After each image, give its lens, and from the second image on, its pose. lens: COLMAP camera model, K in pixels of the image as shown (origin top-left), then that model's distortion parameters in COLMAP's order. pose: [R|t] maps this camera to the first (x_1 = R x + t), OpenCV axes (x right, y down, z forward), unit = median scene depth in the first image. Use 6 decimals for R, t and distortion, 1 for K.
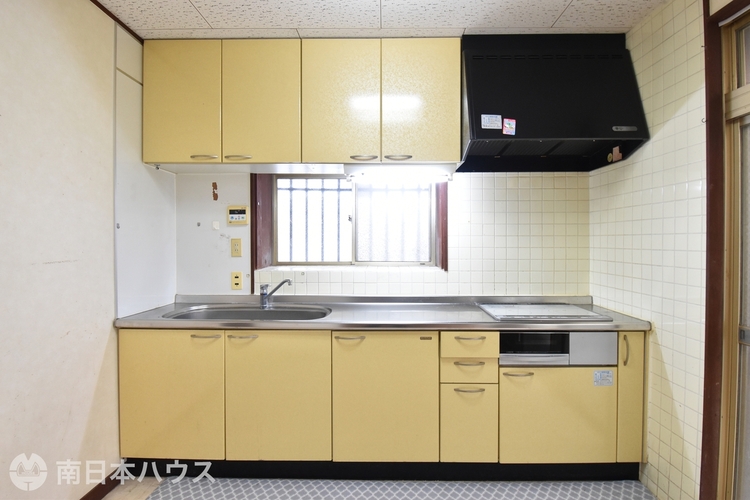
lens RADIAL K [[391.6, 0, 375.0], [0, 391.6, 250.0], [0, 0, 1]] dist [-0.004112, -0.001335]
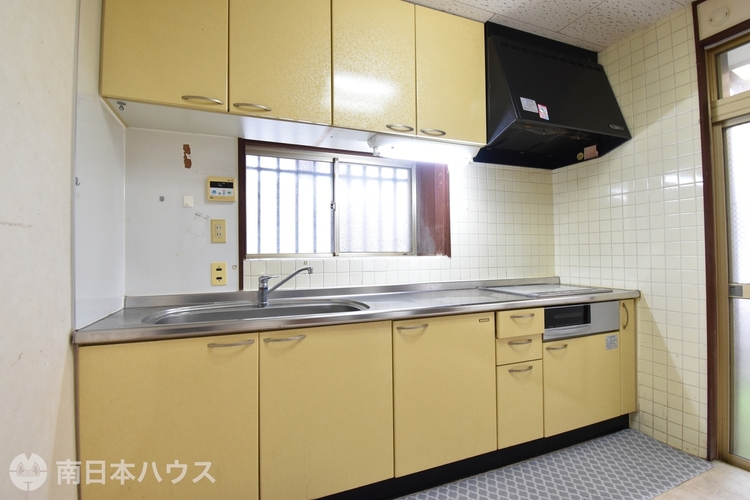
lens RADIAL K [[359.8, 0, 375.0], [0, 359.8, 250.0], [0, 0, 1]] dist [0.001507, -0.008431]
pose [[0.920382, -0.006224, 0.390971, -0.444803], [0.019436, 0.999366, -0.029845, 0.074989], [-0.390537, 0.035068, 0.919919, 0.289818]]
